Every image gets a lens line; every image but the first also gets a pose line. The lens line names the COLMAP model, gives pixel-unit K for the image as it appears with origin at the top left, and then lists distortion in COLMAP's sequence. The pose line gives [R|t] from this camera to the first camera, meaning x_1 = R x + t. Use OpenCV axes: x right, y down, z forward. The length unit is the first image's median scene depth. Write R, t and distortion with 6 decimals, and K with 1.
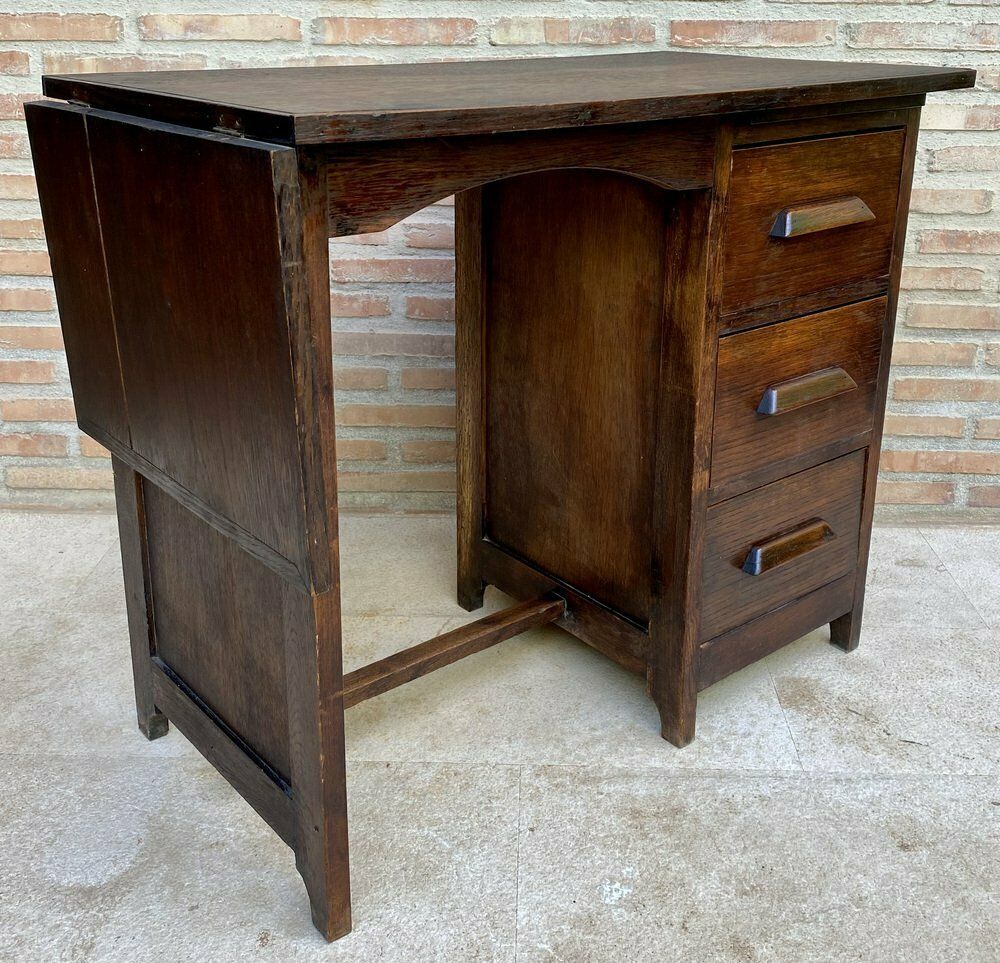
lens RADIAL K [[1181.5, 0, 511.0], [0, 1181.5, 372.6], [0, 0, 1]] dist [0.025823, 0.000000]
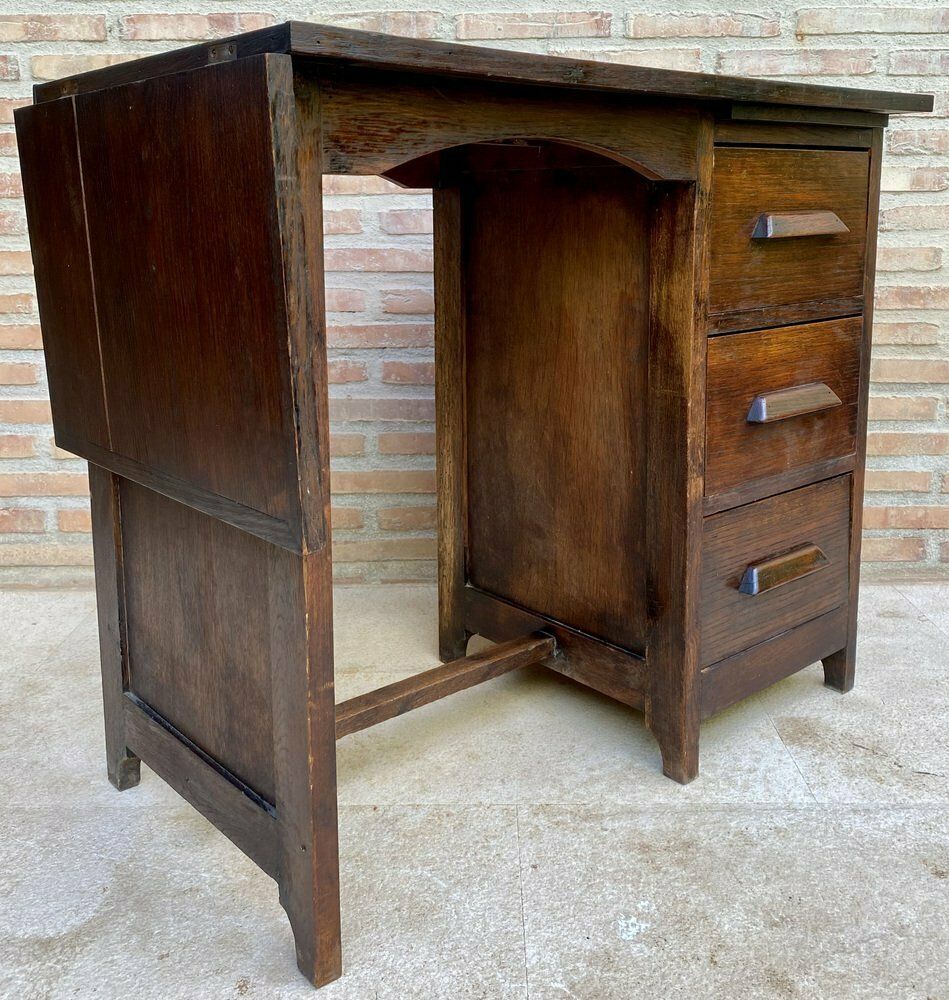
lens RADIAL K [[1075.6, 0, 481.2], [0, 1075.6, 369.0], [0, 0, 1]] dist [0.019247, 0.000000]
pose [[0.999628, -0.019404, 0.019153, -0.030887], [0.022154, 0.987542, -0.155787, 0.127786], [-0.015891, 0.156153, 0.987605, 0.108230]]
